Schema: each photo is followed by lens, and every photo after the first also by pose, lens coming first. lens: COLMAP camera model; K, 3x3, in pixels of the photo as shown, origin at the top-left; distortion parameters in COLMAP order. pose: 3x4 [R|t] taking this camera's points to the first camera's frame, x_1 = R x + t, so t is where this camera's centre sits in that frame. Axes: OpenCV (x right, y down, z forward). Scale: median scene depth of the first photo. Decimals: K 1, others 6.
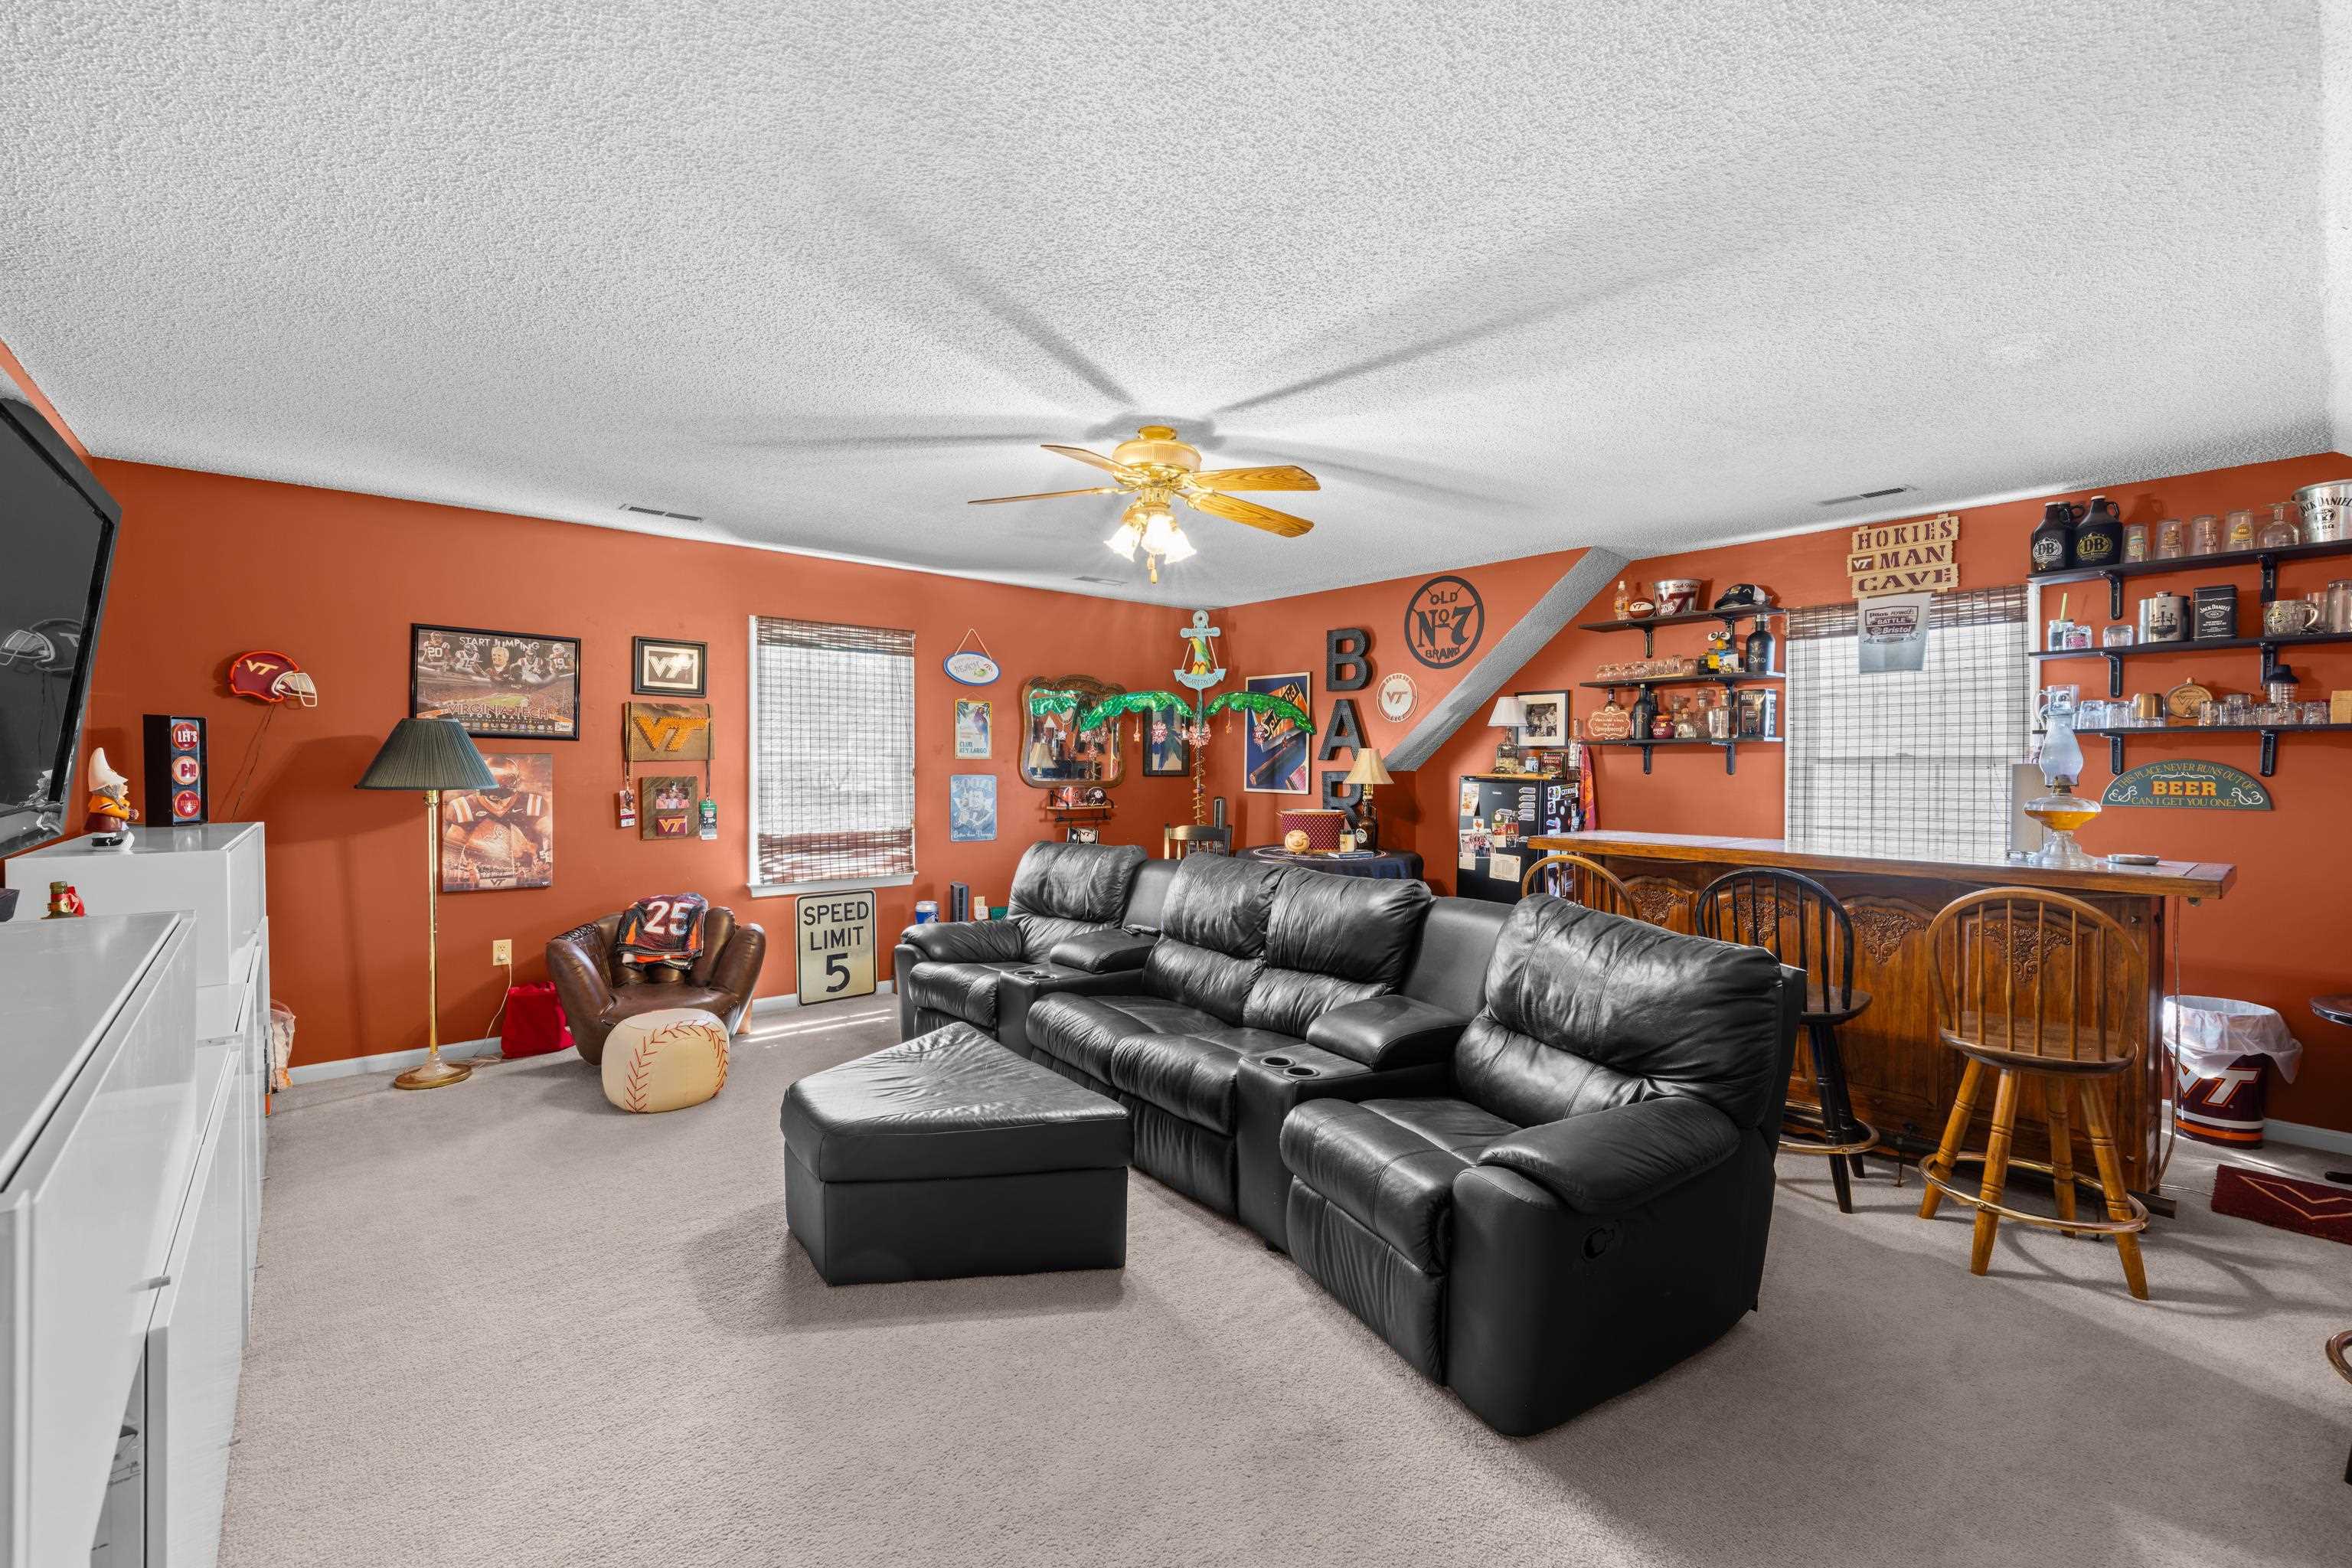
lens RADIAL K [[991.7, 0, 1175.9], [0, 991.7, 787.0], [0, 0, 1]] dist [0.001347, 0.000153]
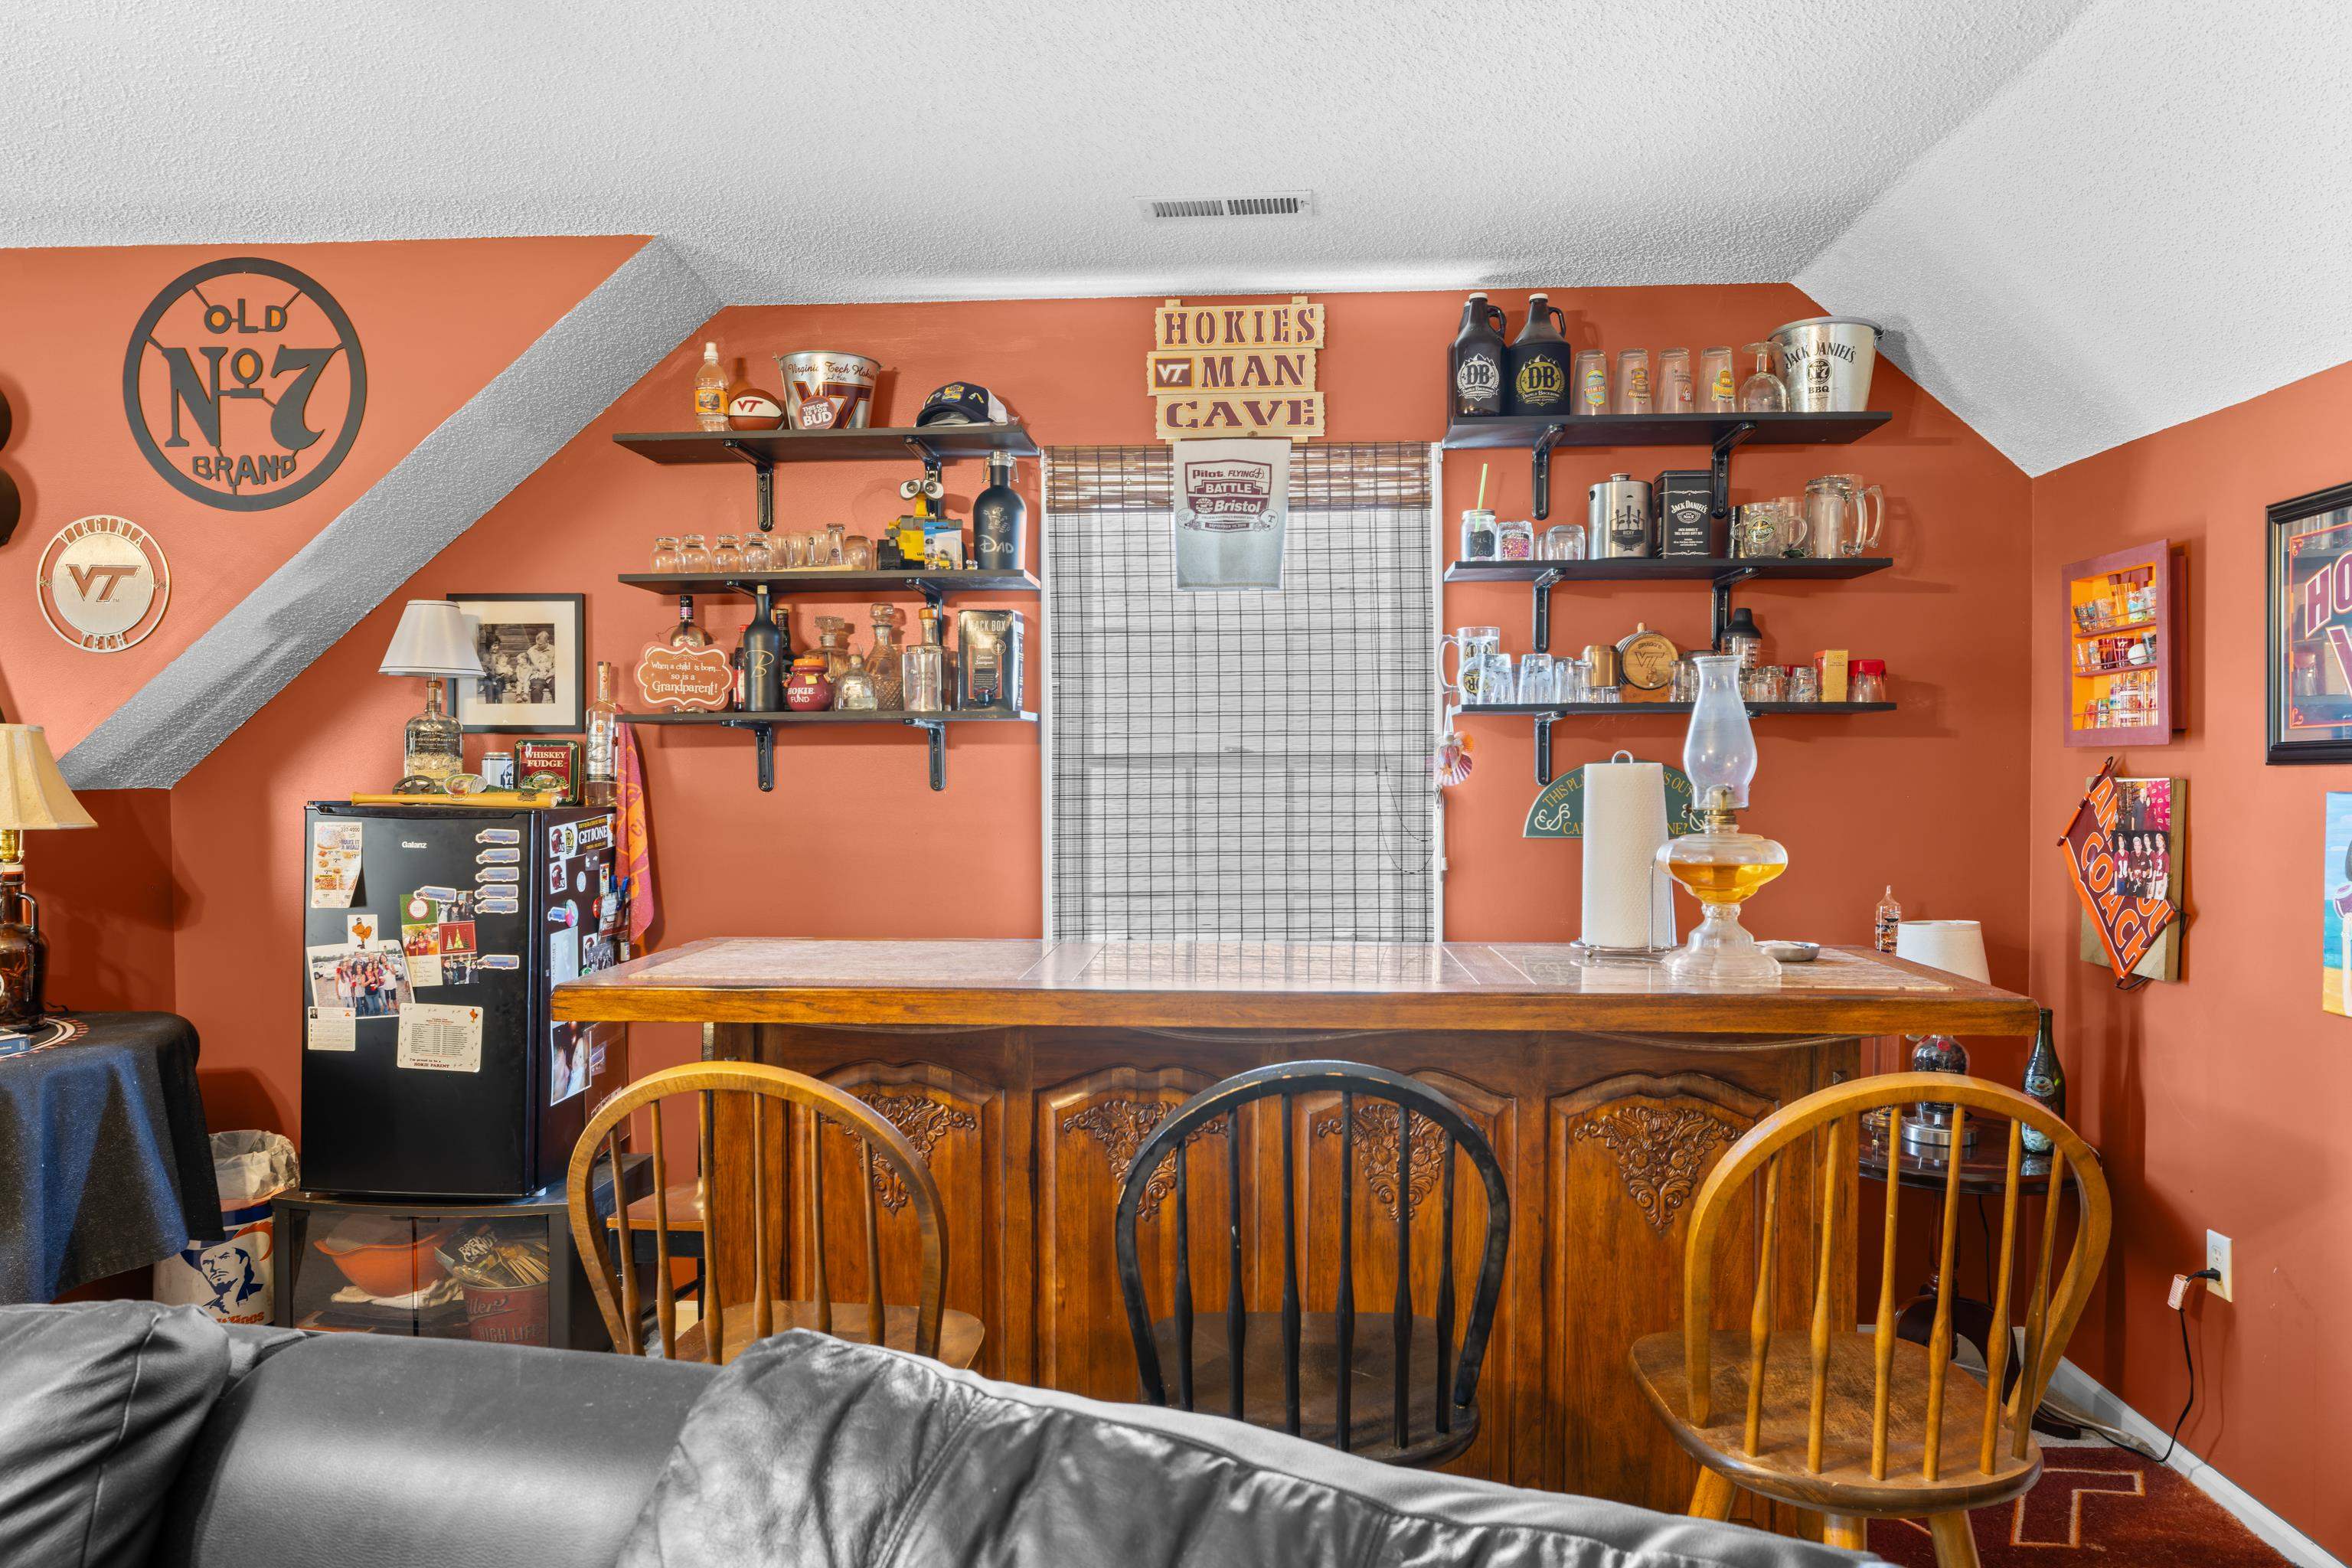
lens RADIAL K [[1574.1, 0, 1175.0], [0, 1574.1, 798.2], [0, 0, 1]] dist [0.001382, 0.000861]
pose [[0.696257, -0.015345, 0.717628, 0.100960], [0.019316, 0.999810, 0.002638, -0.008575], [-0.717532, 0.012025, 0.696421, 0.398770]]
